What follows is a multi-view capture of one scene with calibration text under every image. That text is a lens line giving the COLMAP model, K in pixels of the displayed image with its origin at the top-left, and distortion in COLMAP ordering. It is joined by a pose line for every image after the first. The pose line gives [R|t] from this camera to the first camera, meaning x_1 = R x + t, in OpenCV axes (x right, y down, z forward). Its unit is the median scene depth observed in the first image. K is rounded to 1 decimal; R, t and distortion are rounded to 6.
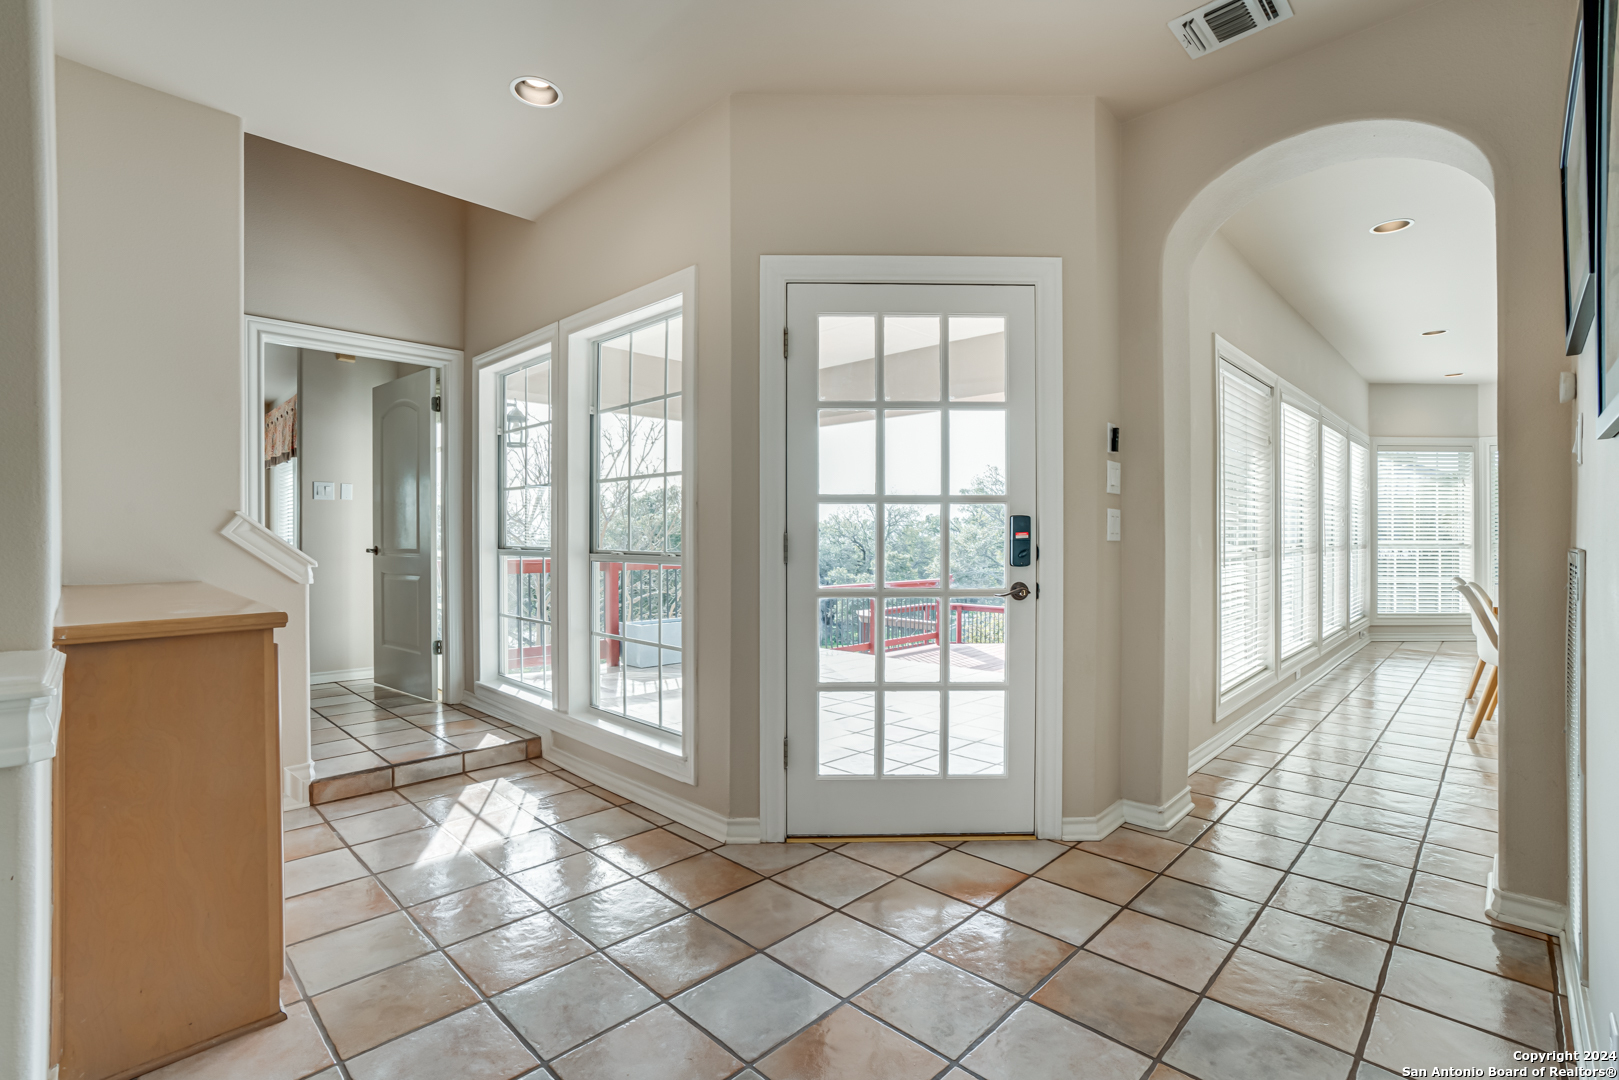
lens RADIAL K [[741.9, 0, 809.5], [0, 741.9, 540.0], [0, 0, 1]] dist [-0.060846, 0.030840]
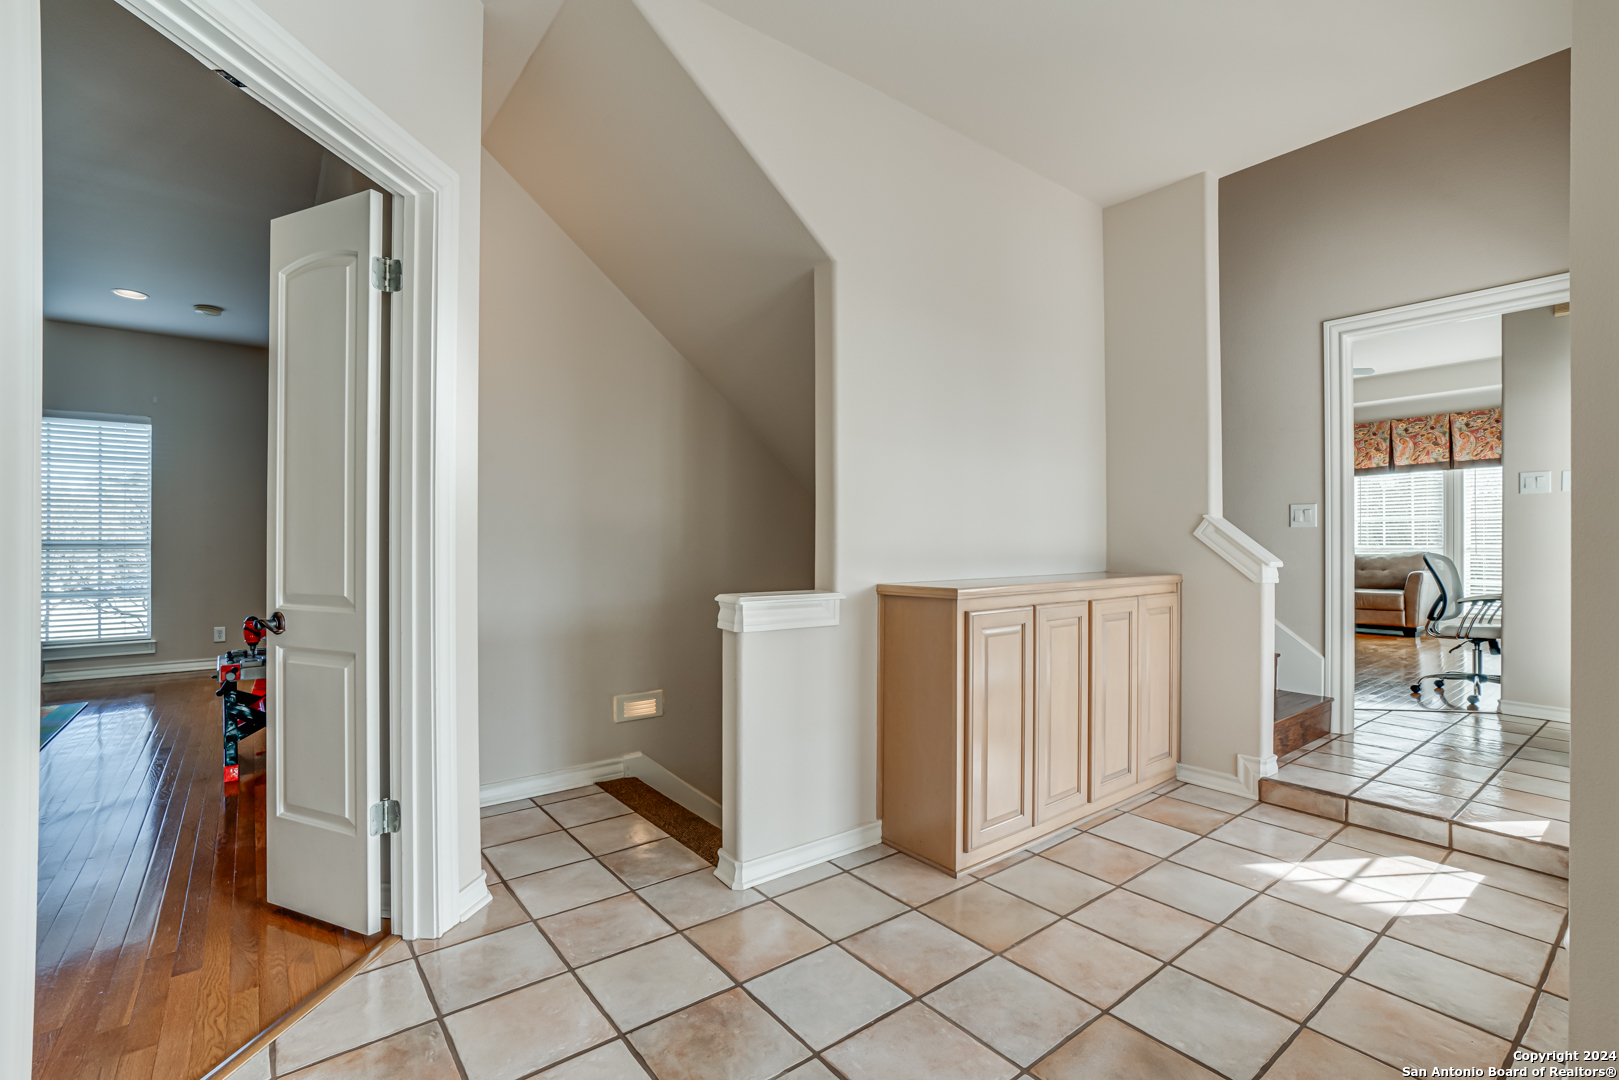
lens RADIAL K [[741.9, 0, 809.5], [0, 741.9, 540.0], [0, 0, 1]] dist [-0.060846, 0.030840]
pose [[-0.133392, -0.002997, -0.991059, 0.400017], [-0.005852, 0.999980, -0.002236, 0.005585], [0.991046, 0.005501, -0.133407, 0.495095]]
